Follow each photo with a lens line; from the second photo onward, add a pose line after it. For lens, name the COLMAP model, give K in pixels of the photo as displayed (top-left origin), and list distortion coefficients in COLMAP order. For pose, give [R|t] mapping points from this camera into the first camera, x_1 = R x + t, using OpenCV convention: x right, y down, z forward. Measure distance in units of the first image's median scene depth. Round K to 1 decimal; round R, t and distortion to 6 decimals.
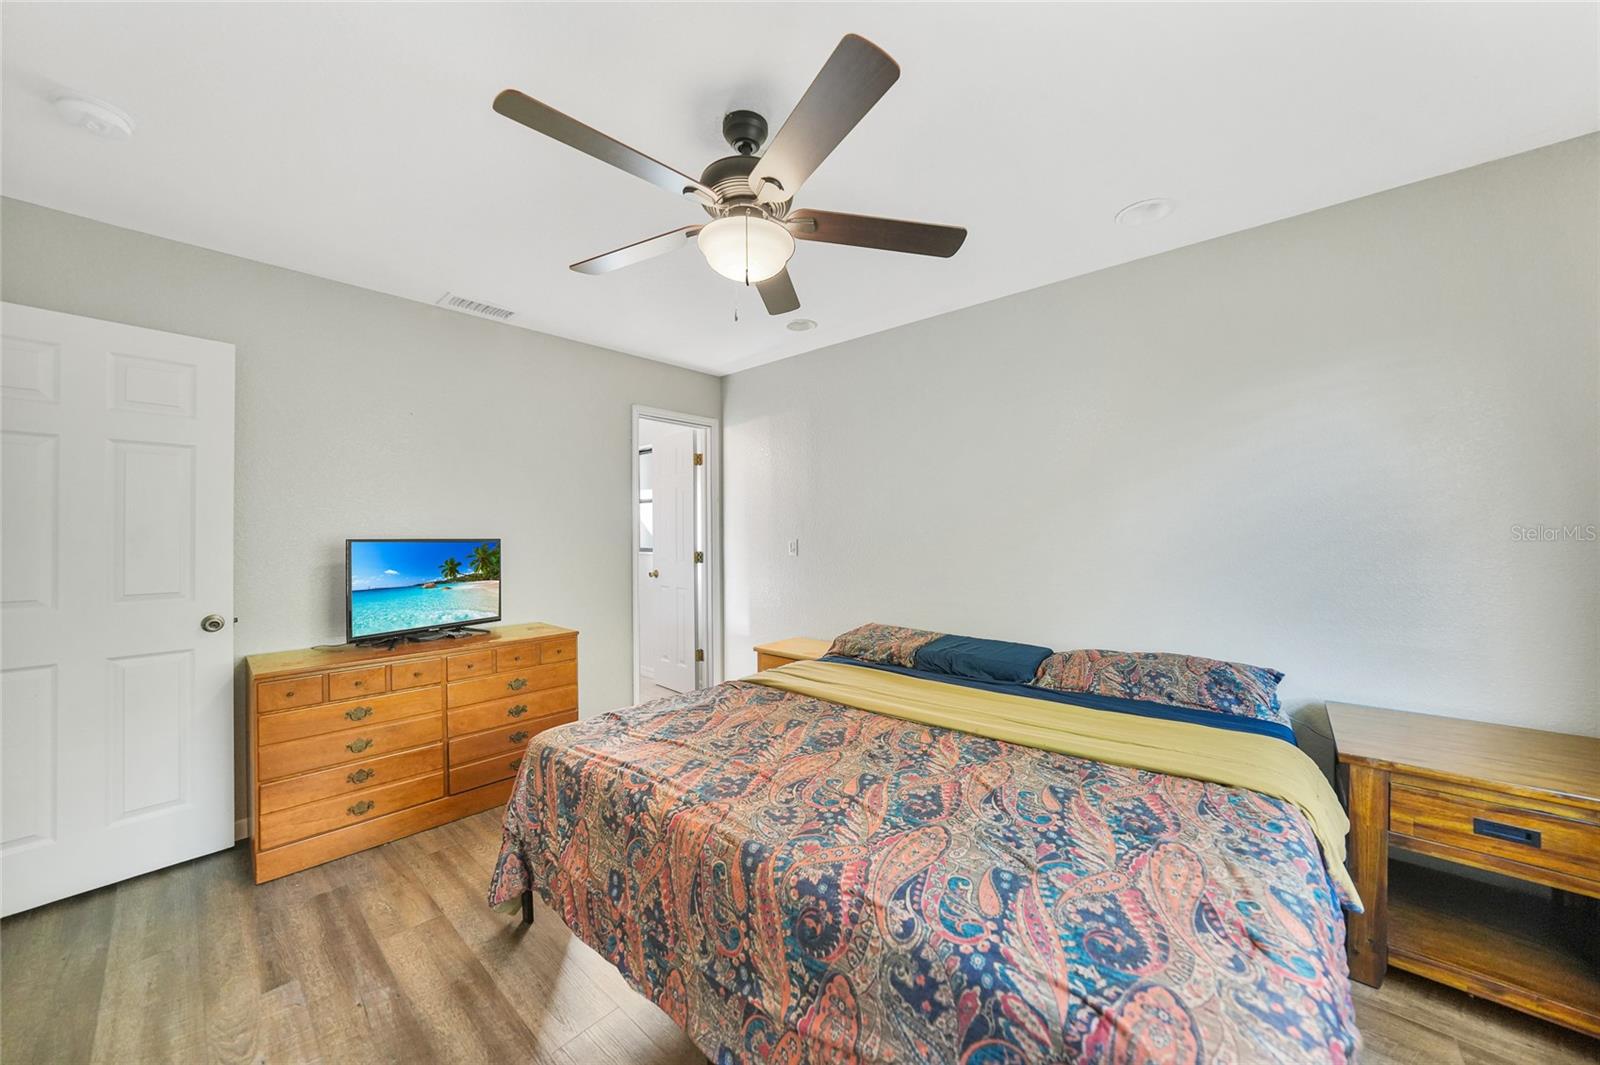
lens RADIAL K [[569.2, 0, 804.3], [0, 569.2, 530.1], [0, 0, 1]] dist [-0.026928, 0.007042]
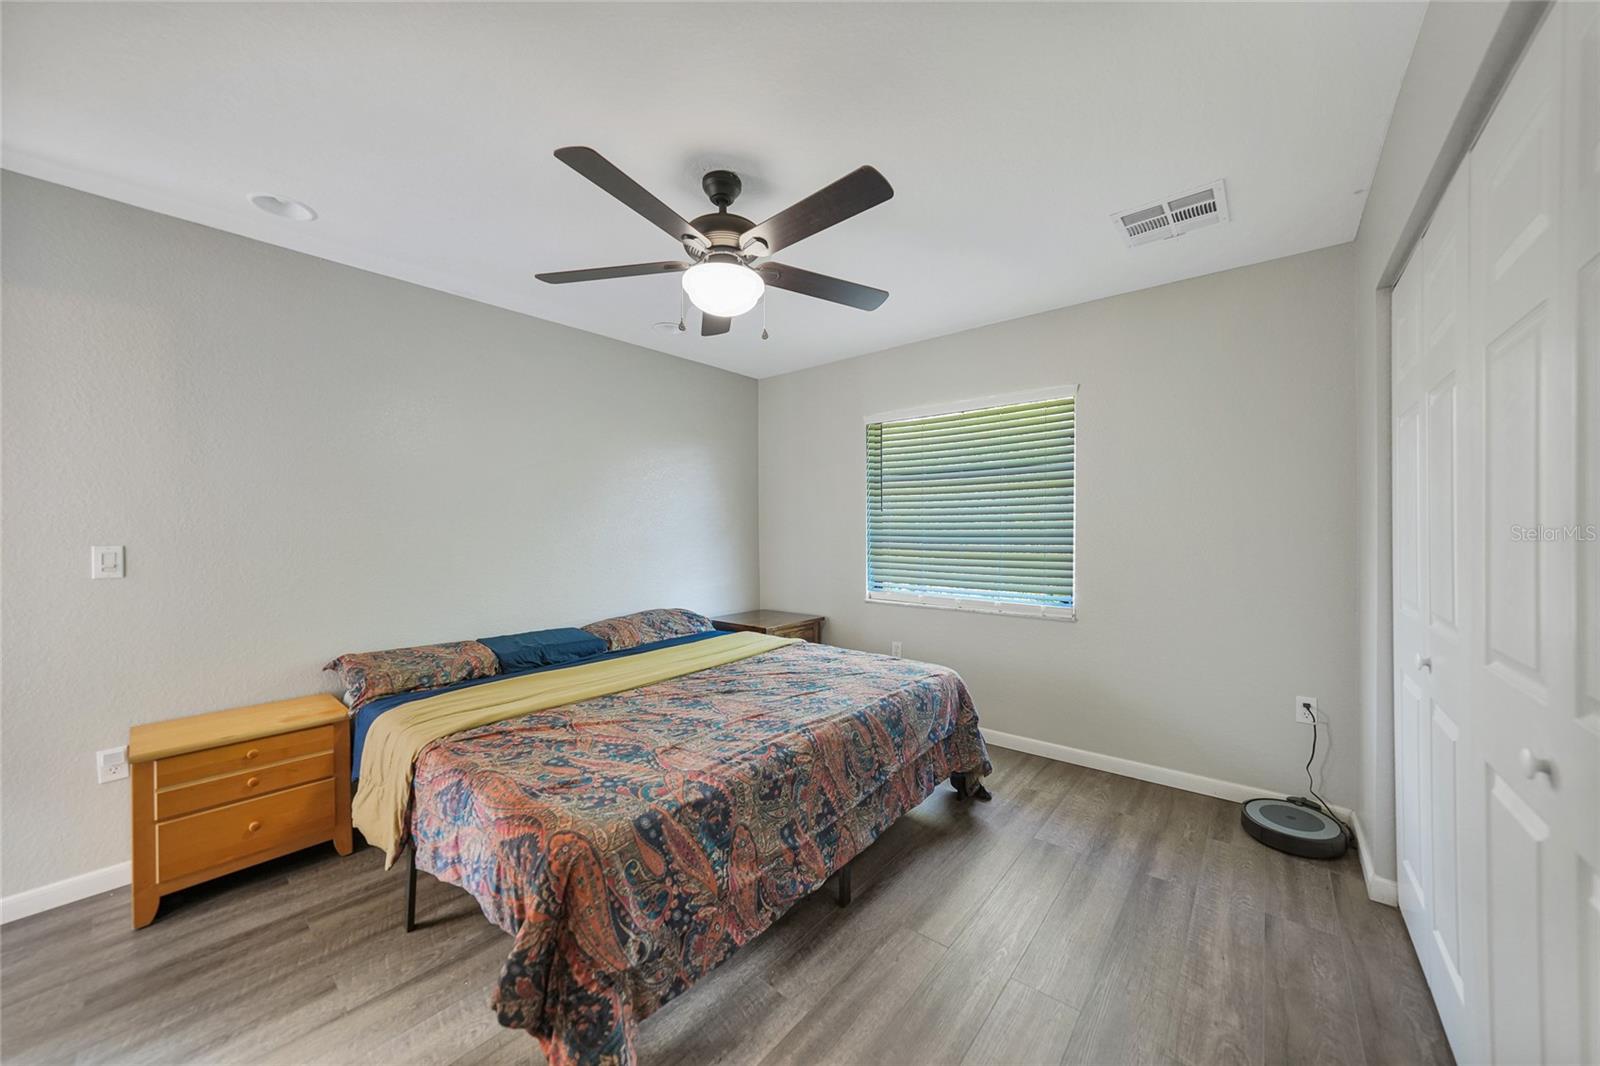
lens RADIAL K [[569.2, 0, 804.3], [0, 569.2, 530.6], [0, 0, 1]] dist [-0.026928, 0.007042]
pose [[-0.034368, 0.008496, 0.999373, -1.241081], [0.001638, 0.999963, -0.008445, 0.018336], [-0.999408, 0.001346, -0.034380, 0.839956]]
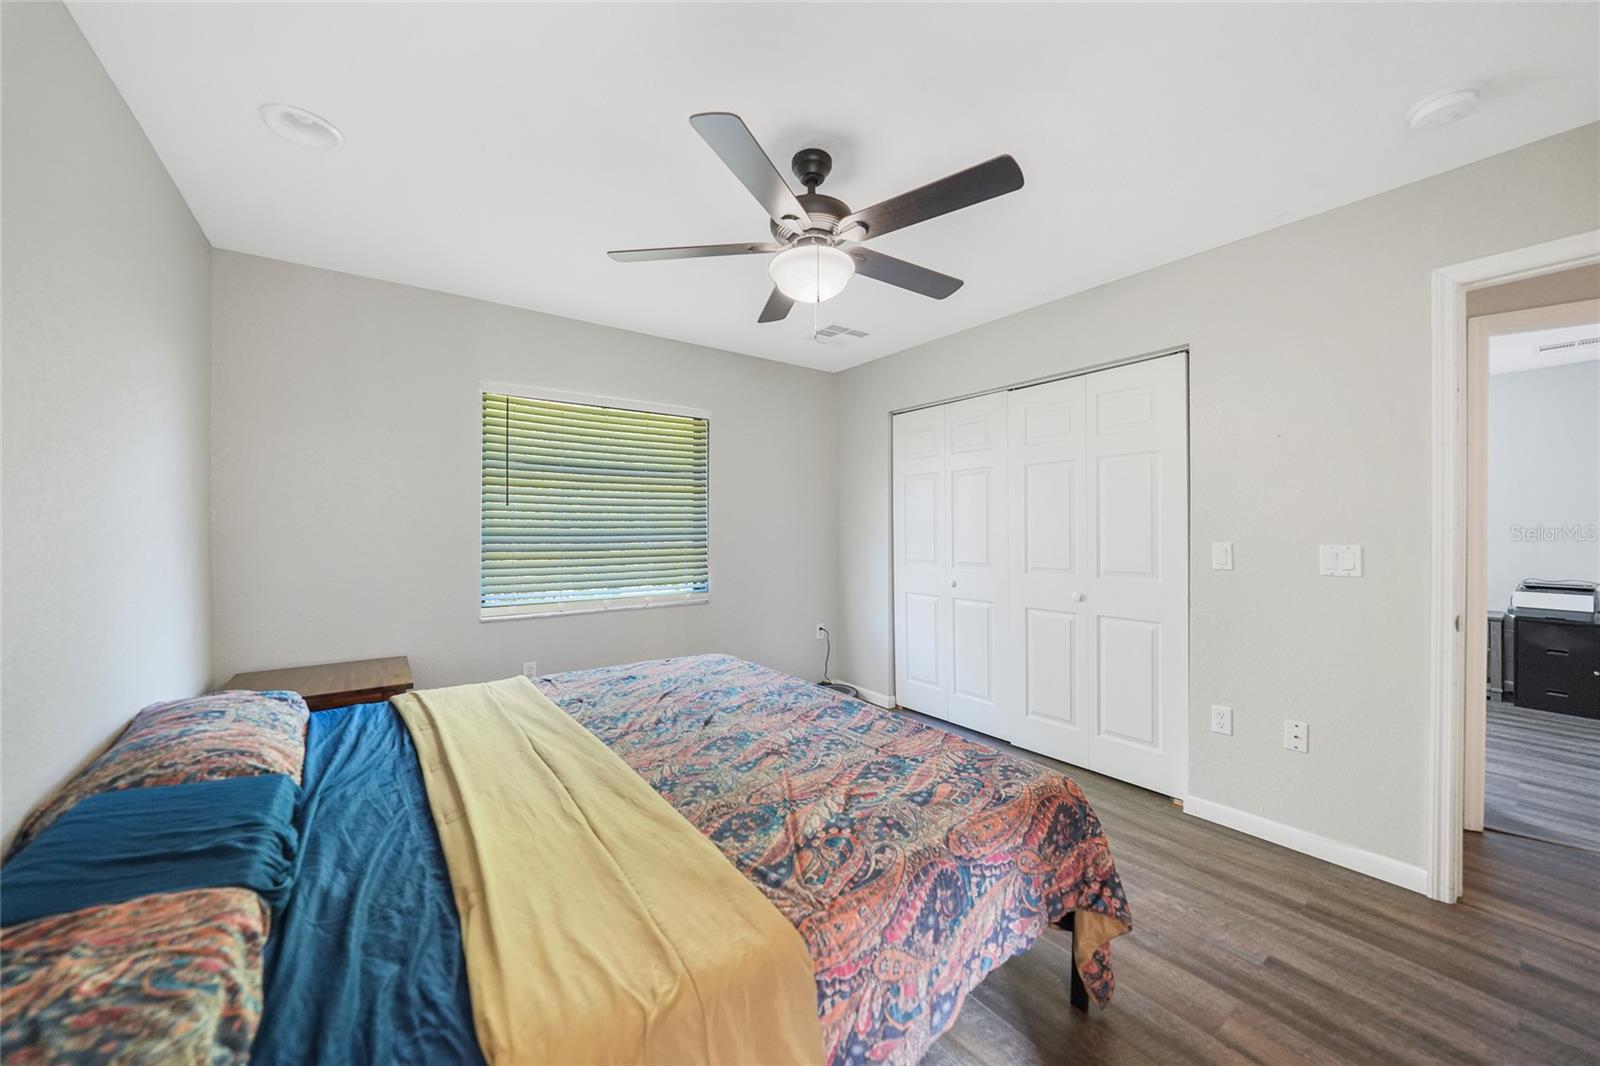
lens RADIAL K [[569.2, 0, 804.3], [0, 569.2, 530.6], [0, 0, 1]] dist [-0.026928, 0.007042]
pose [[-0.980009, 0.011638, 0.198613, -0.298042], [0.011716, 0.999931, -0.000784, 0.014440], [-0.198609, 0.001559, -0.980078, 2.028143]]
